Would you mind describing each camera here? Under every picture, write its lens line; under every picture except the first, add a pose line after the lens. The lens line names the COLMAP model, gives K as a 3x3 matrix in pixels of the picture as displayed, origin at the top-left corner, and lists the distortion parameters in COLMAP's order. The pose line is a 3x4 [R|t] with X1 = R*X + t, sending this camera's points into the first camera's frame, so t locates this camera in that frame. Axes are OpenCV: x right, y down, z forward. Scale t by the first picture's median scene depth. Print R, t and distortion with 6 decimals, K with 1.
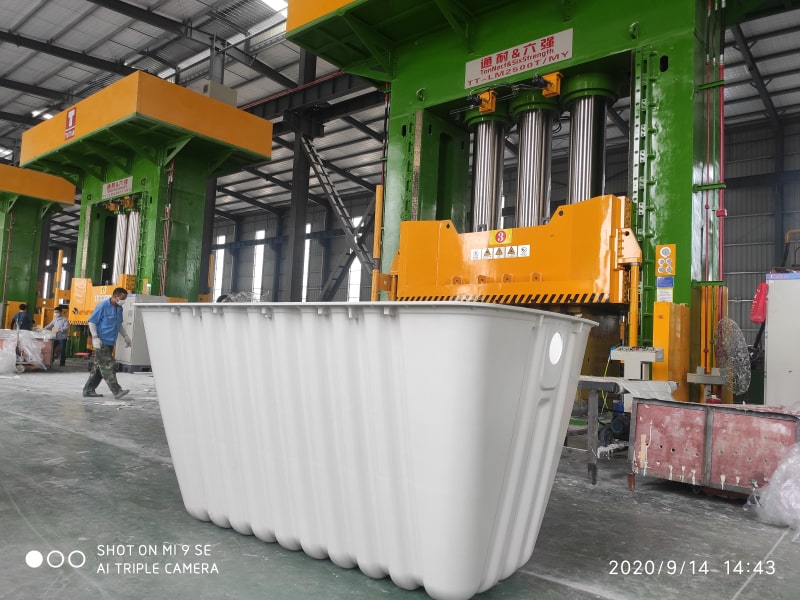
lens RADIAL K [[608.7, 0, 394.7], [0, 608.7, 301.9], [0, 0, 1]] dist [0.057346, -0.079512]
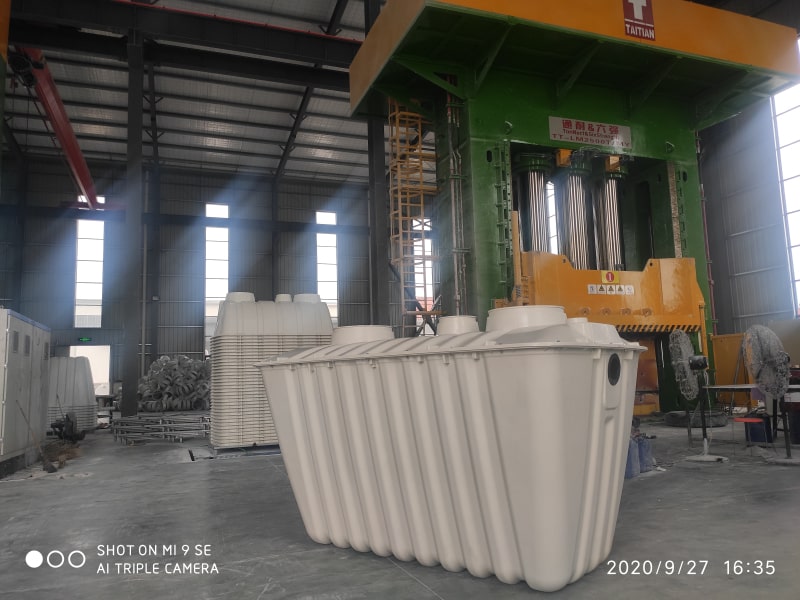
lens RADIAL K [[608.7, 0, 381.5], [0, 608.7, 302.0], [0, 0, 1]] dist [0.057346, -0.079512]
pose [[0.460513, 0.045998, 0.886460, -0.997926], [-0.000882, 0.998680, -0.051363, 0.005276], [-0.887653, 0.022871, 0.459945, 0.764990]]
